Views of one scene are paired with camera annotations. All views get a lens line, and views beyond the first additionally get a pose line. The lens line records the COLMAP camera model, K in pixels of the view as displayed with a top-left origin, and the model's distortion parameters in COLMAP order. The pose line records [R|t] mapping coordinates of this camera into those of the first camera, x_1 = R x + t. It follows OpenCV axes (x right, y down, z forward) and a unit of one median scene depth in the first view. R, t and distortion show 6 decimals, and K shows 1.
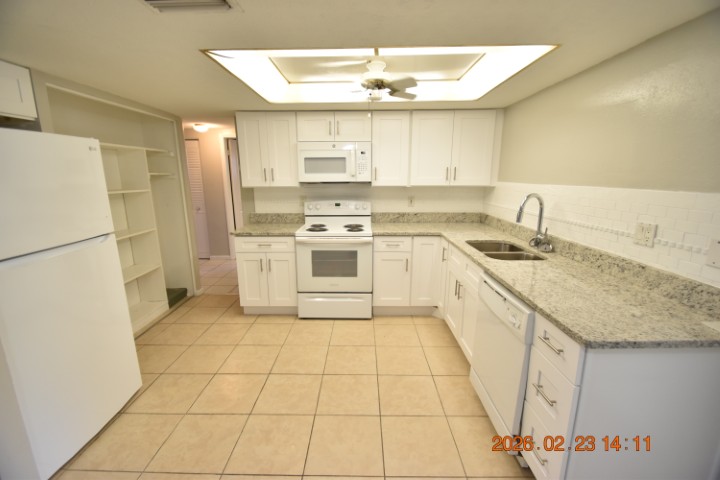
lens RADIAL K [[315.8, 0, 358.3], [0, 315.8, 243.4], [0, 0, 1]] dist [0.002478, -0.007036]
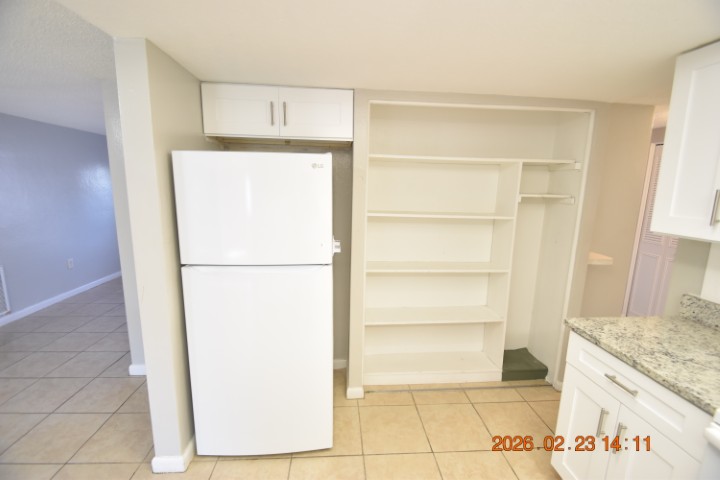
lens RADIAL K [[315.8, 0, 358.3], [0, 315.8, 243.4], [0, 0, 1]] dist [0.002478, -0.007036]
pose [[0.084809, 0.179353, -0.980122, 0.023962], [-0.232856, 0.959995, 0.155521, -0.141742], [0.968806, 0.215038, 0.123180, 0.579309]]
